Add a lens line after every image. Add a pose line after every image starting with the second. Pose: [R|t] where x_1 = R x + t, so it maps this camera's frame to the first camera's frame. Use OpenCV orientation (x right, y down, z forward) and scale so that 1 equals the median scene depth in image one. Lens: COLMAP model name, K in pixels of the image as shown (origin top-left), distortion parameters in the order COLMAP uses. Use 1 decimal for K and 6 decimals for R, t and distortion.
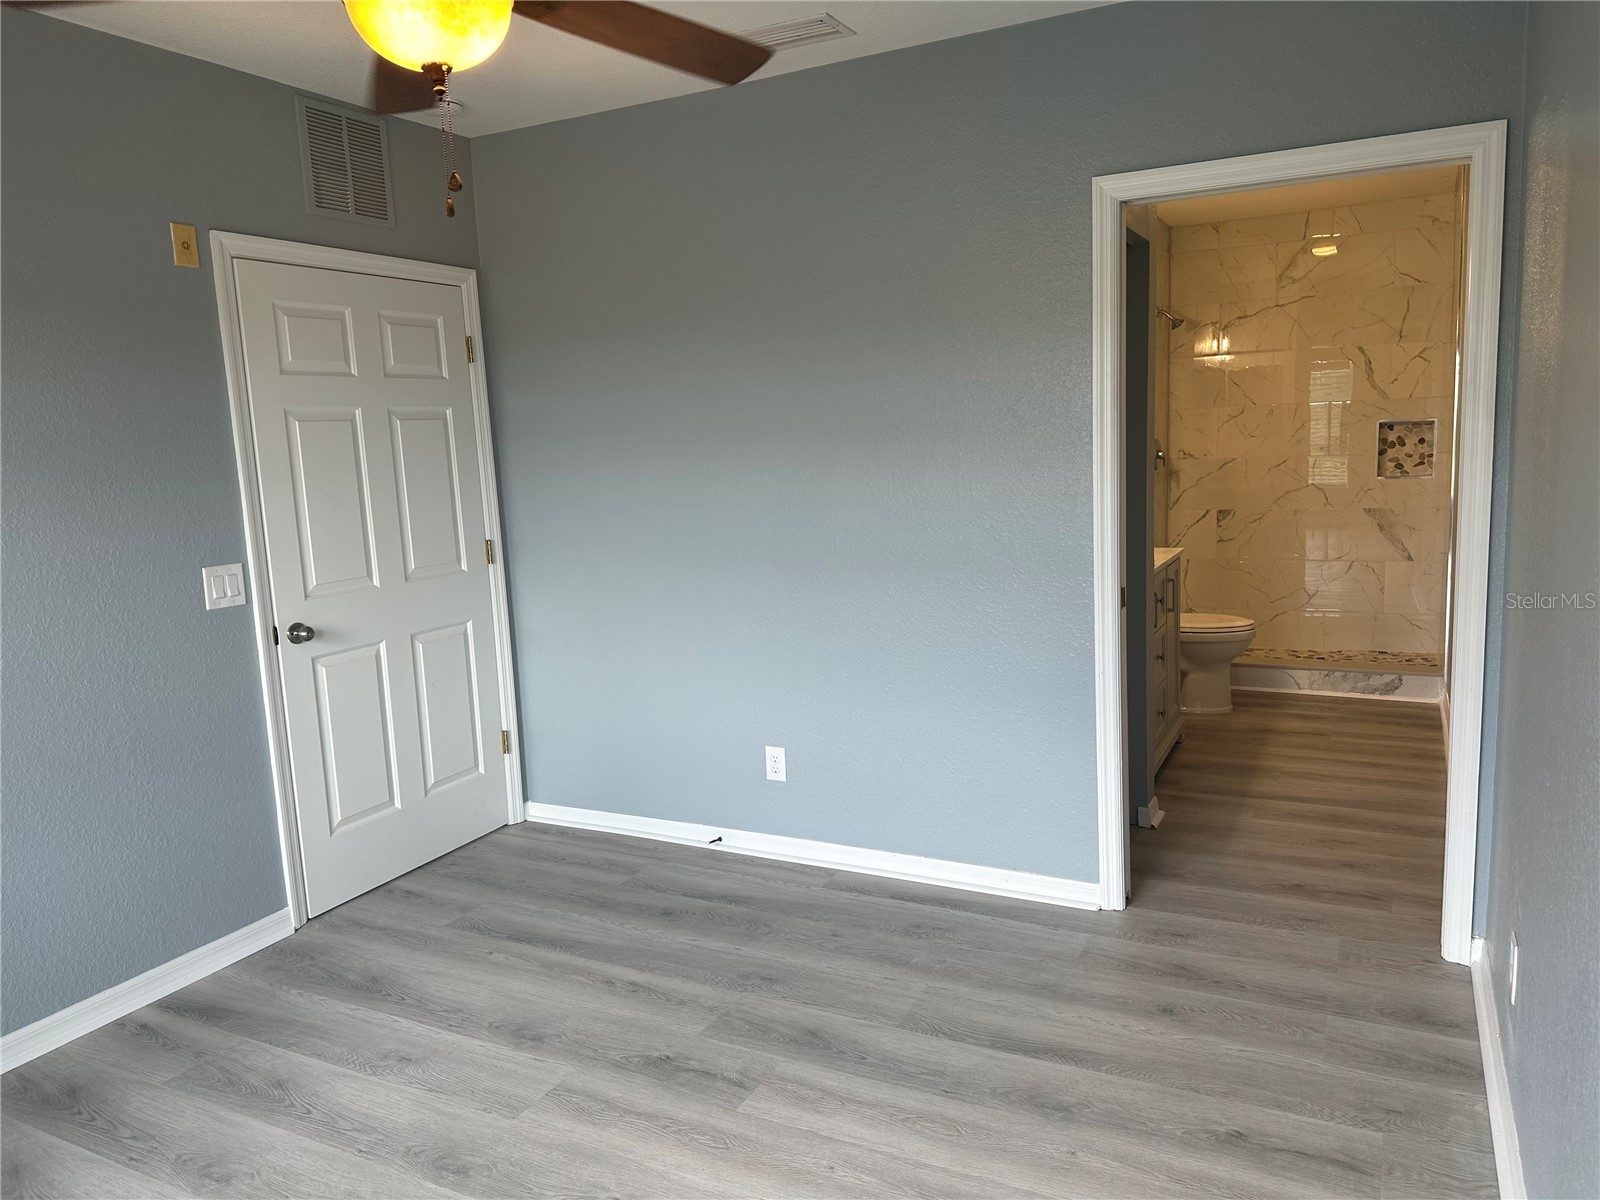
lens RADIAL K [[1120.1, 0, 797.7], [0, 1120.1, 583.6], [0, 0, 1]] dist [0.050184, -0.062800]
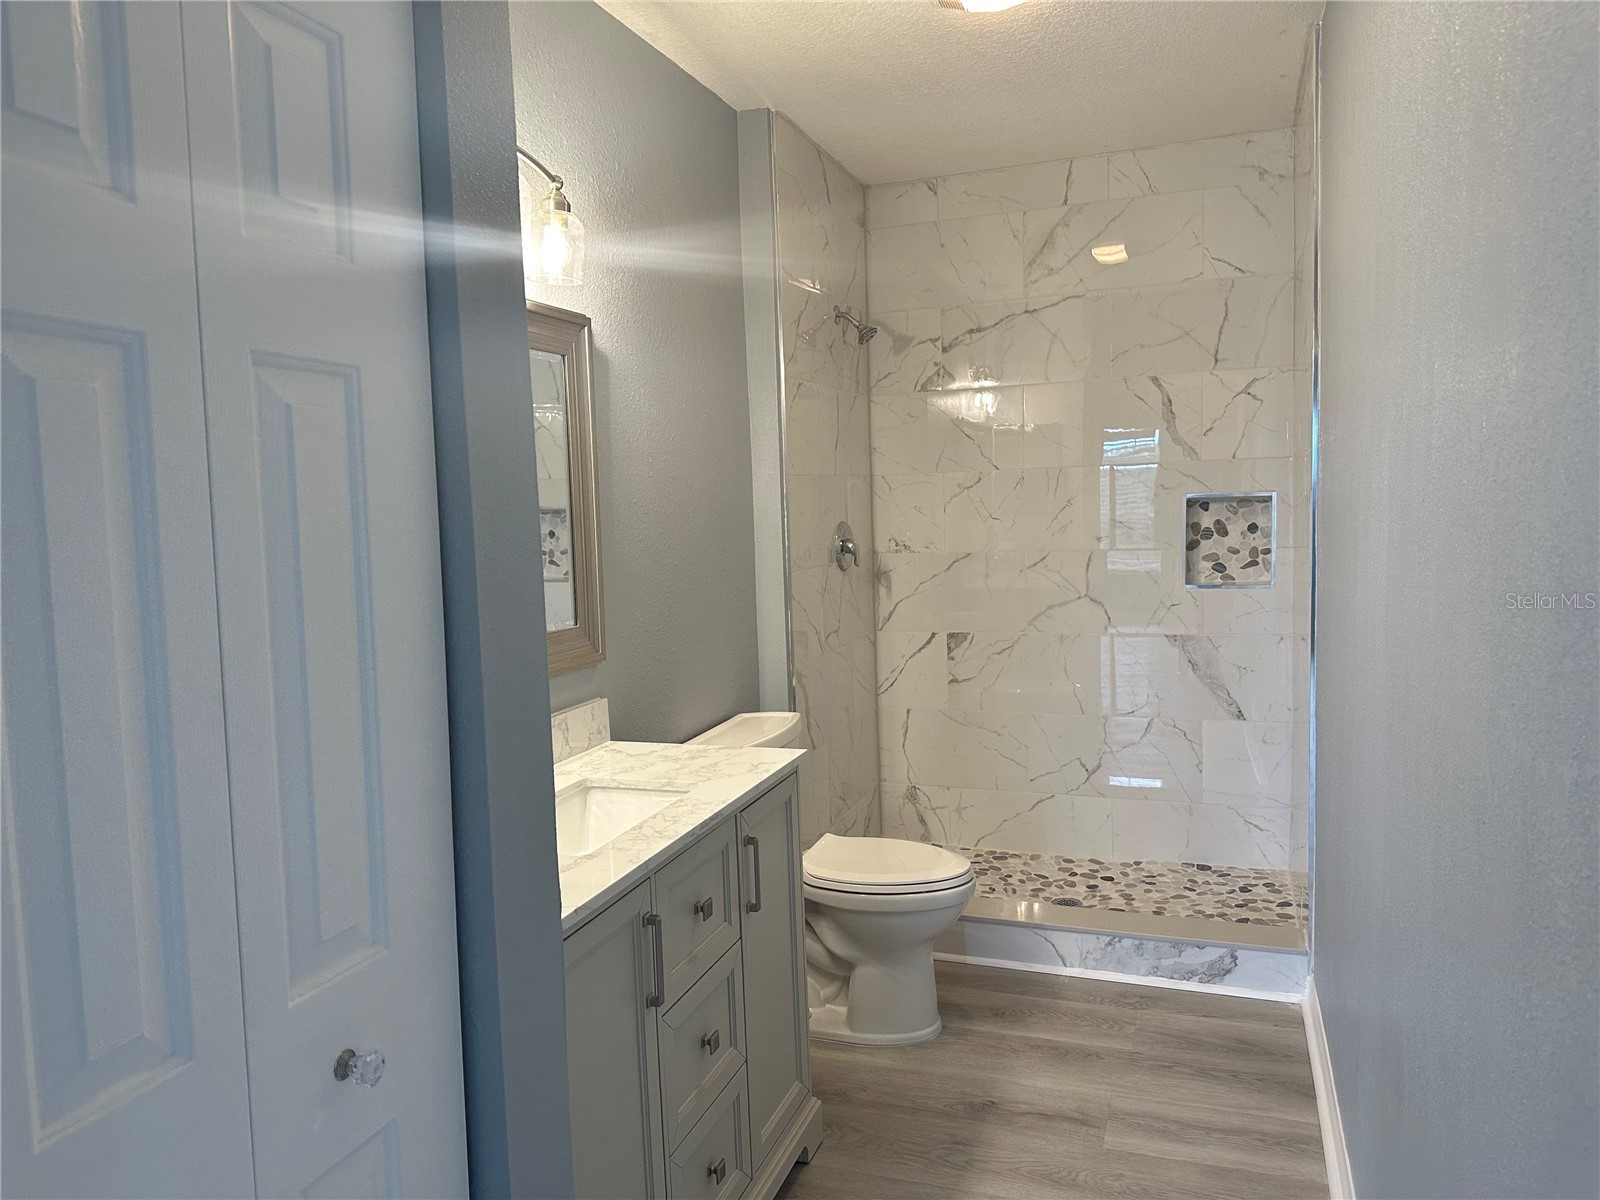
lens RADIAL K [[1118.3, 0, 776.3], [0, 1118.3, 594.4], [0, 0, 1]] dist [0.153326, -0.289492]
pose [[0.993241, 0.000147, 0.116068, 0.216477], [0.006295, 0.998459, -0.055136, -0.056181], [-0.115897, 0.055494, 0.991710, 0.406999]]
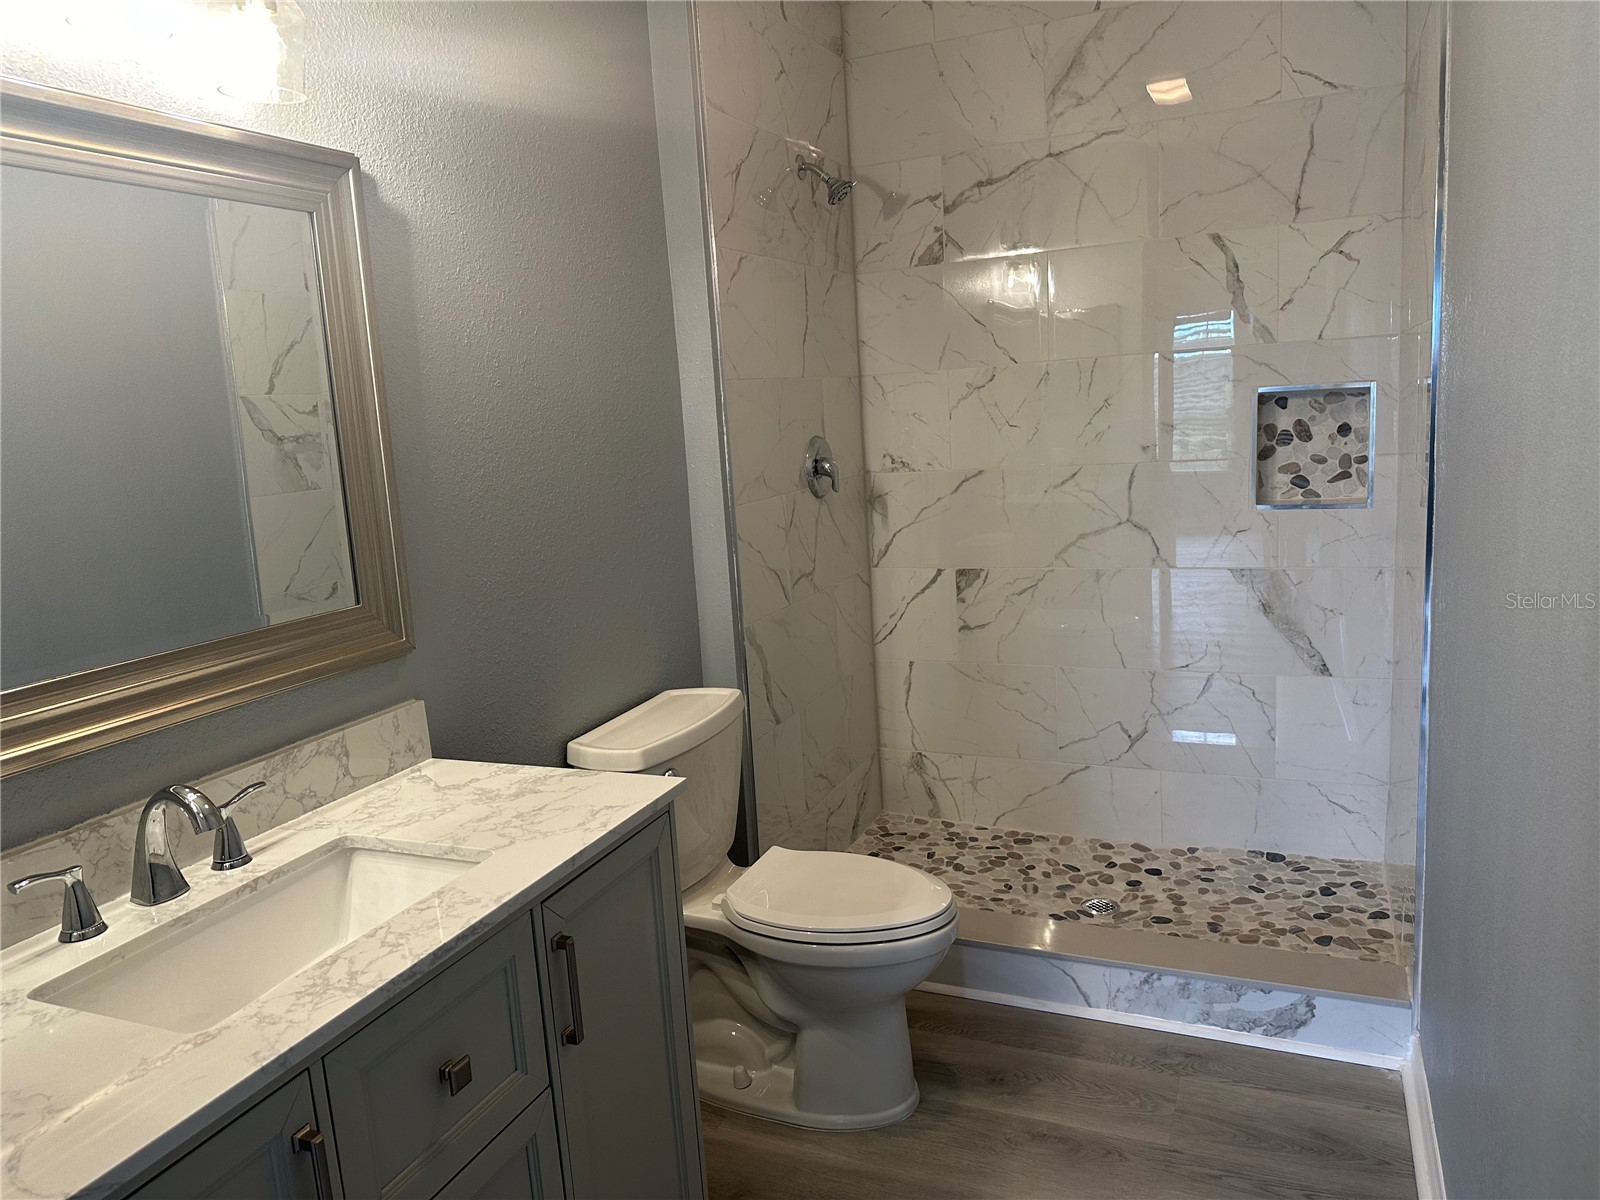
lens RADIAL K [[1135.8, 0, 775.3], [0, 1135.8, 581.8], [0, 0, 1]] dist [0.099805, -0.154063]
pose [[0.998179, -0.026346, 0.054266, 0.278830], [0.025506, 0.999545, 0.016119, -0.074742], [-0.054666, -0.014705, 0.998396, 0.516972]]
